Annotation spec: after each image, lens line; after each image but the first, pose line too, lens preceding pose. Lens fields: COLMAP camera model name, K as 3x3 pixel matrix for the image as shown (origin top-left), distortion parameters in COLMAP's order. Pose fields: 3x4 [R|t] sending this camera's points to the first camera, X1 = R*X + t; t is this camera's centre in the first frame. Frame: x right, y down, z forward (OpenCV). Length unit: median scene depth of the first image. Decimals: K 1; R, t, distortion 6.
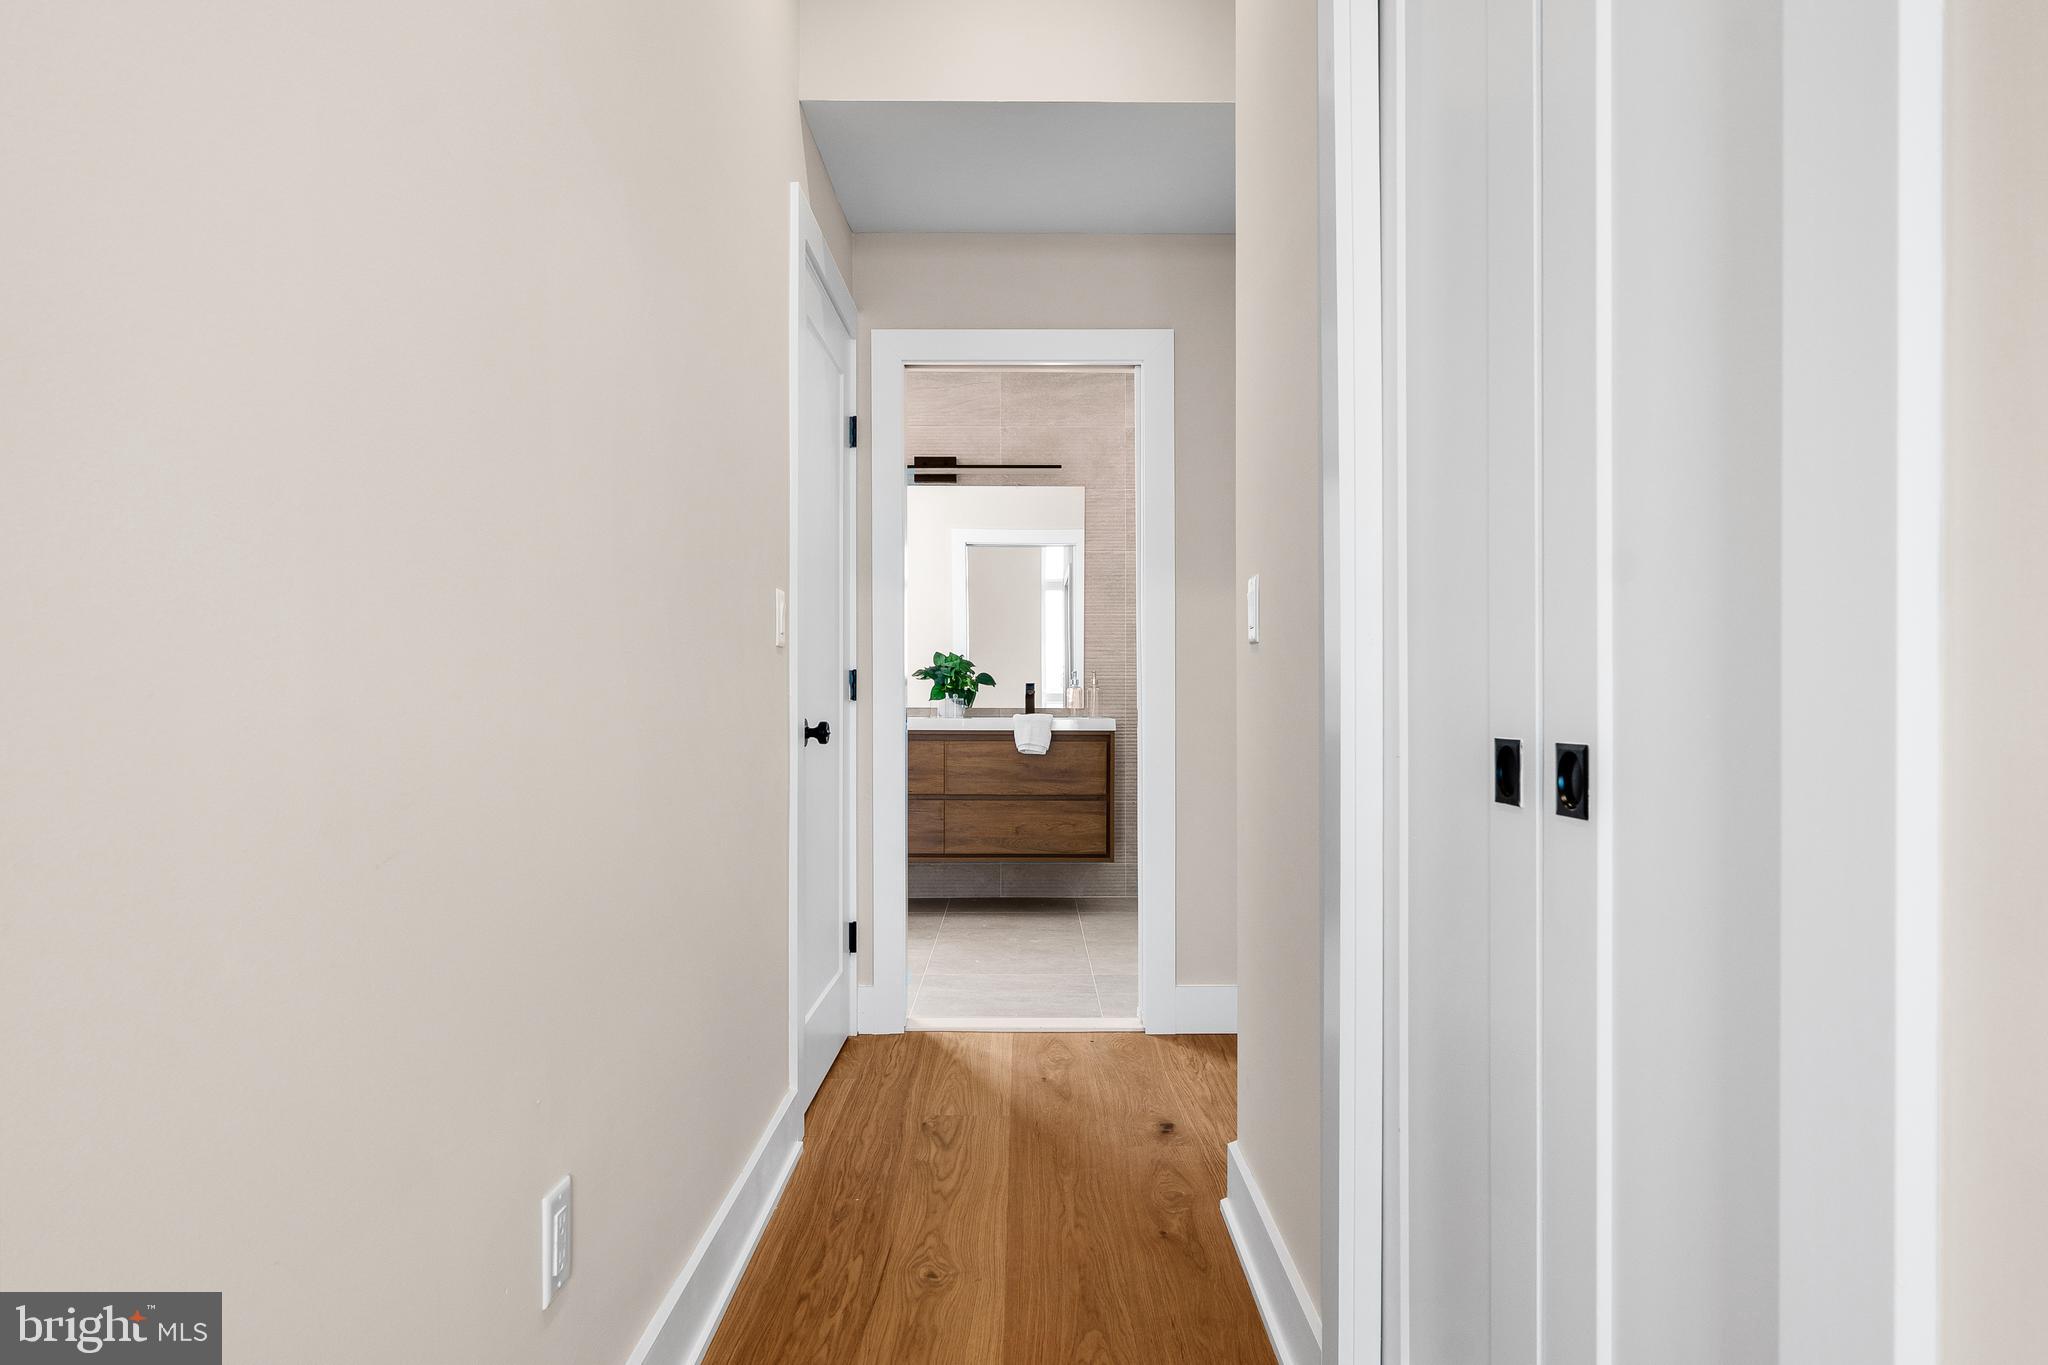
lens RADIAL K [[1271.6, 0, 1023.1], [0, 1271.6, 687.7], [0, 0, 1]] dist [0.005345, 0.002273]
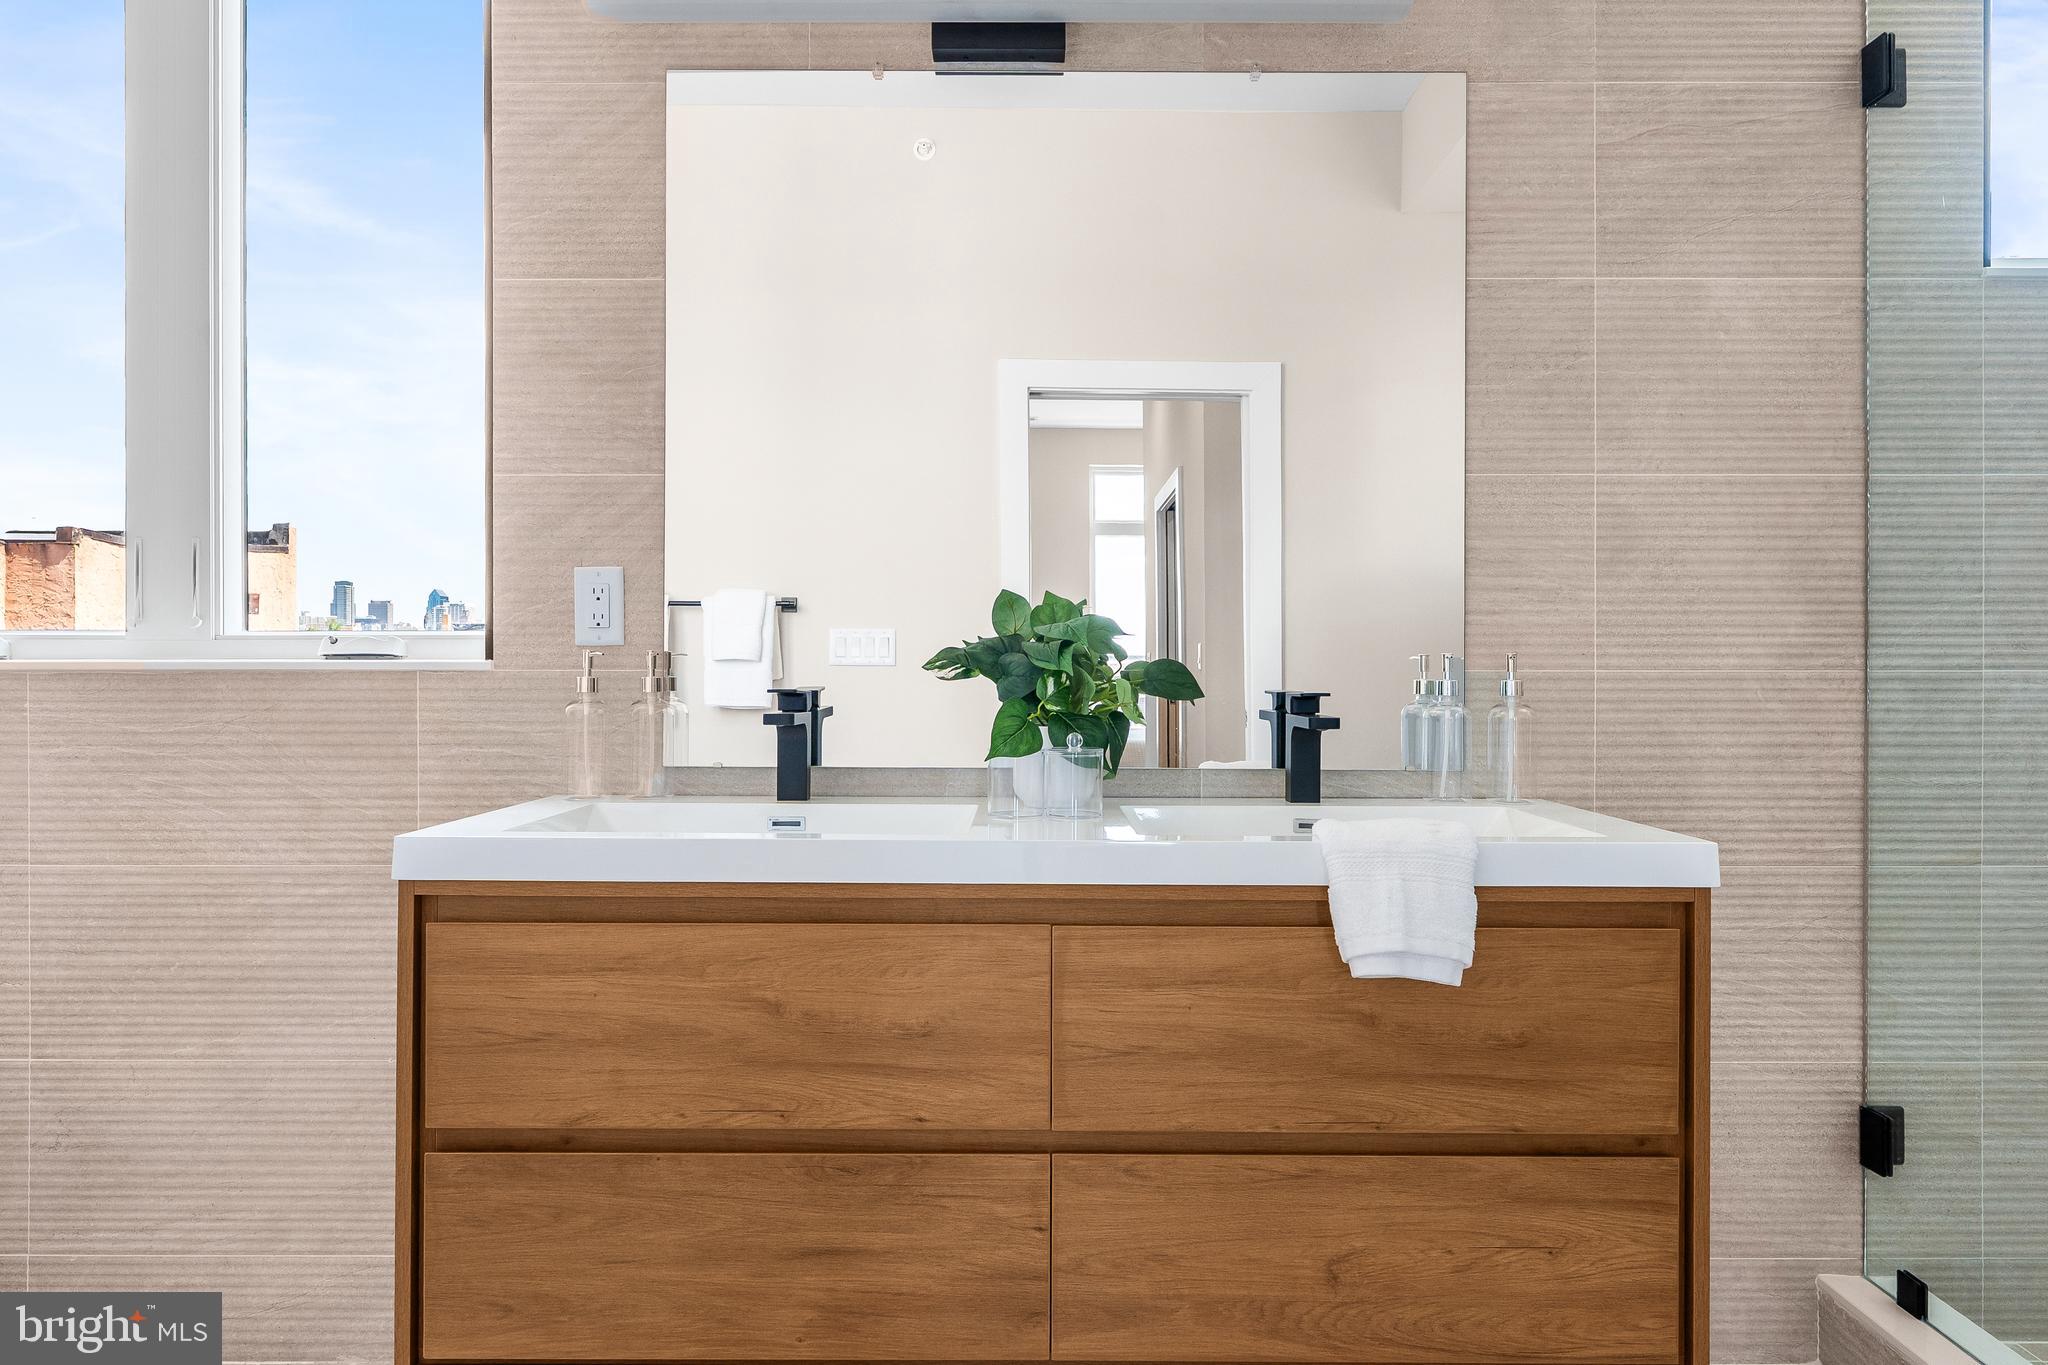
lens RADIAL K [[1271.6, 0, 1025.4], [0, 1271.6, 673.5], [0, 0, 1]] dist [0.005345, 0.002273]
pose [[0.999989, 0.002203, 0.004098, -0.068267], [-0.002219, 0.999990, 0.003857, -0.009907], [-0.004090, -0.003866, 0.999984, 0.742323]]
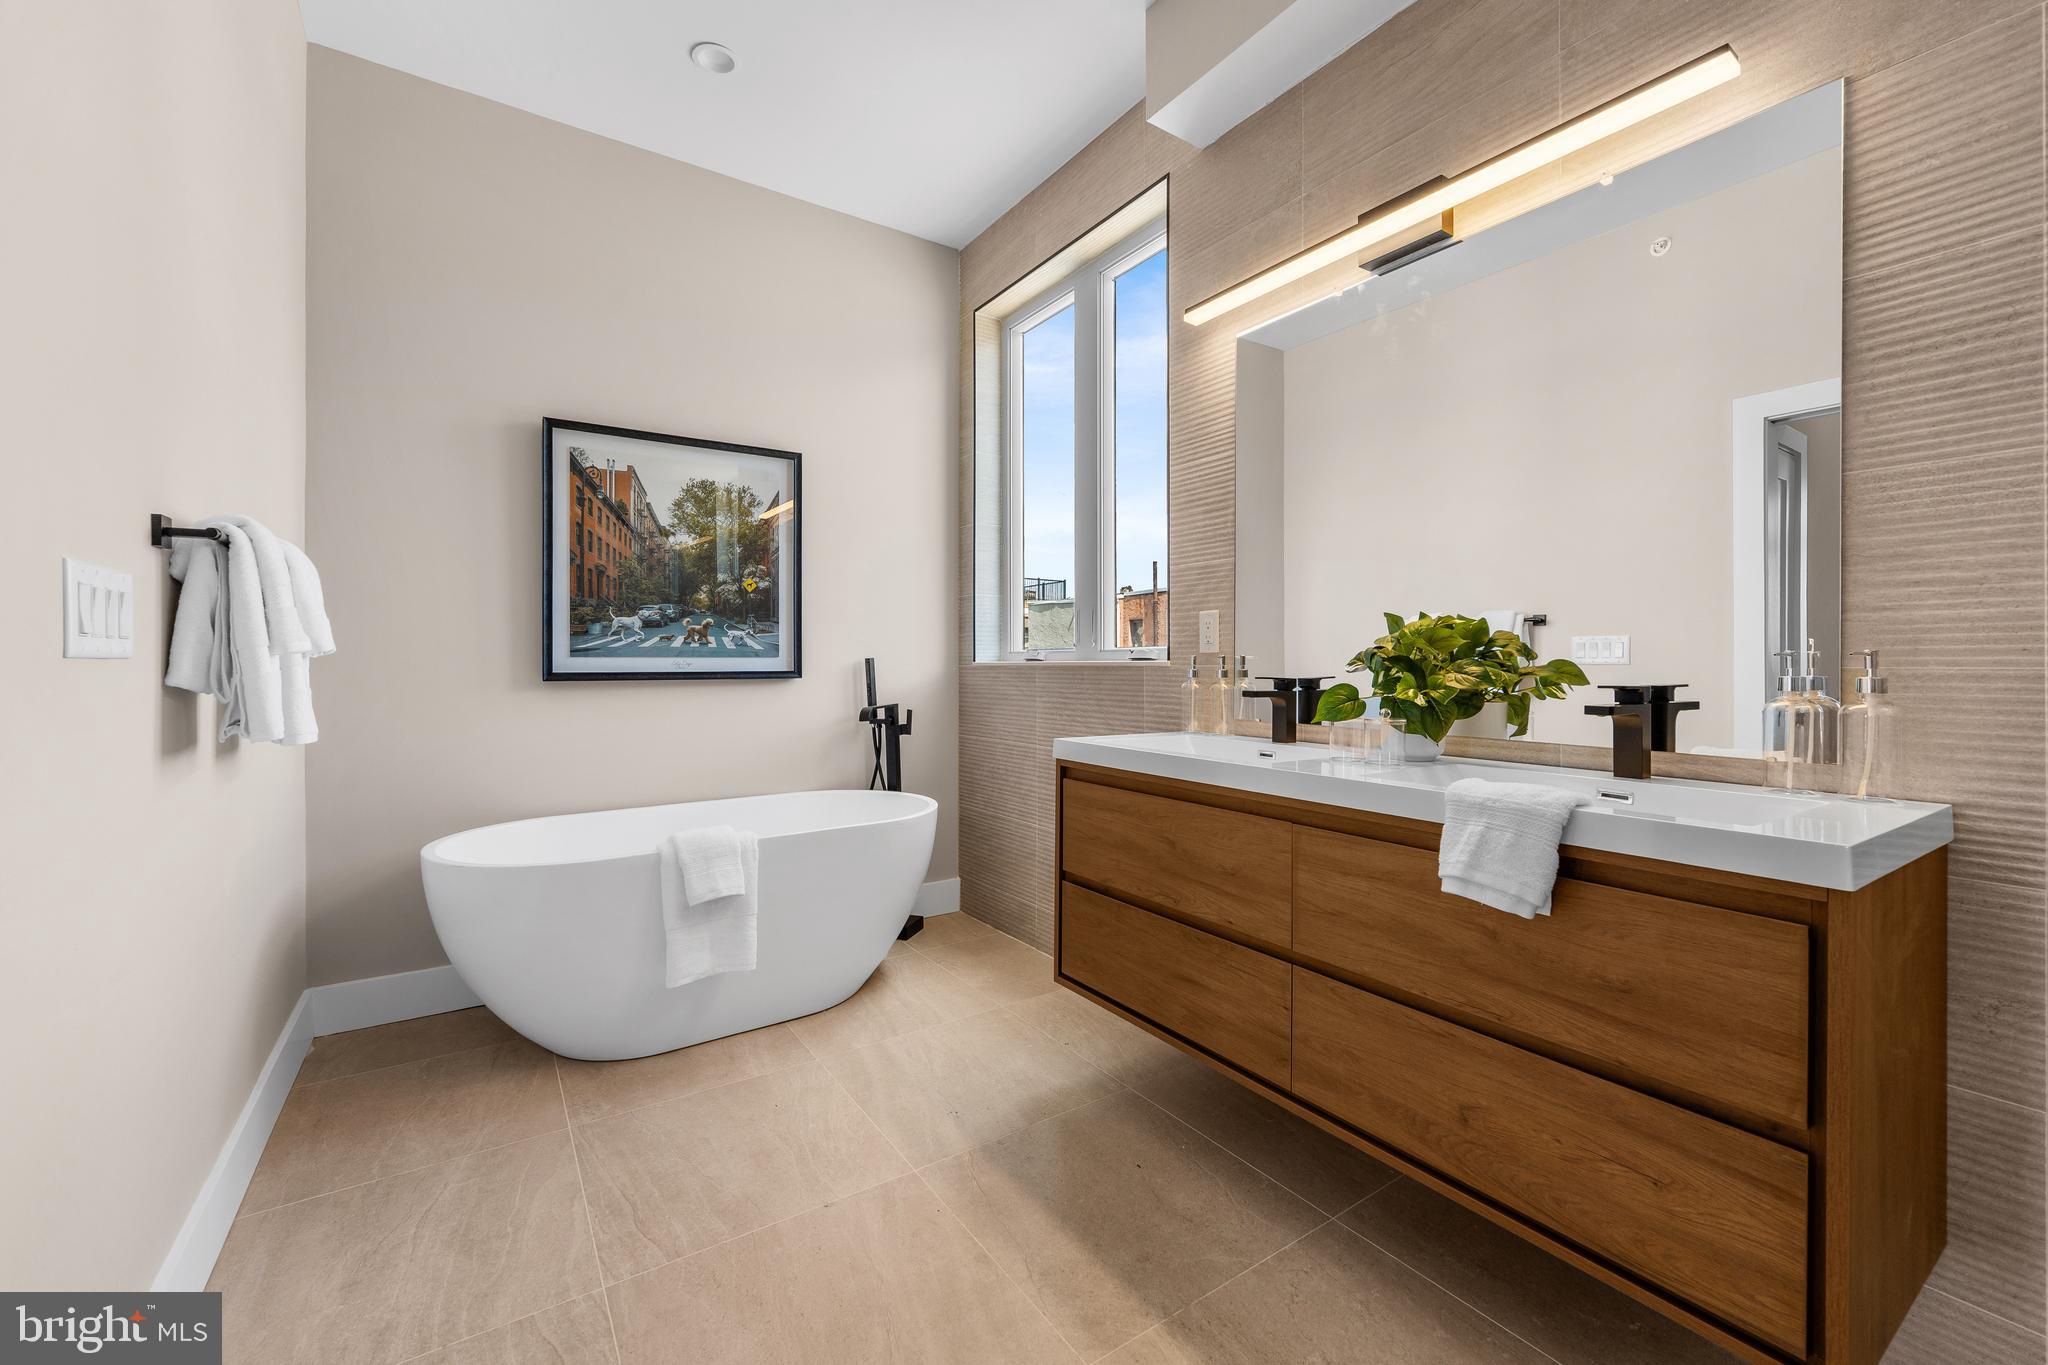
lens RADIAL K [[843.1, 0, 1019.6], [0, 843.1, 670.0], [0, 0, 1]] dist [0.000960, -0.000321]
pose [[0.553134, 0.008074, -0.833053, 0.118523], [-0.005211, 0.999967, 0.006232, -0.009405], [0.833076, 0.000894, 0.553158, 0.772366]]
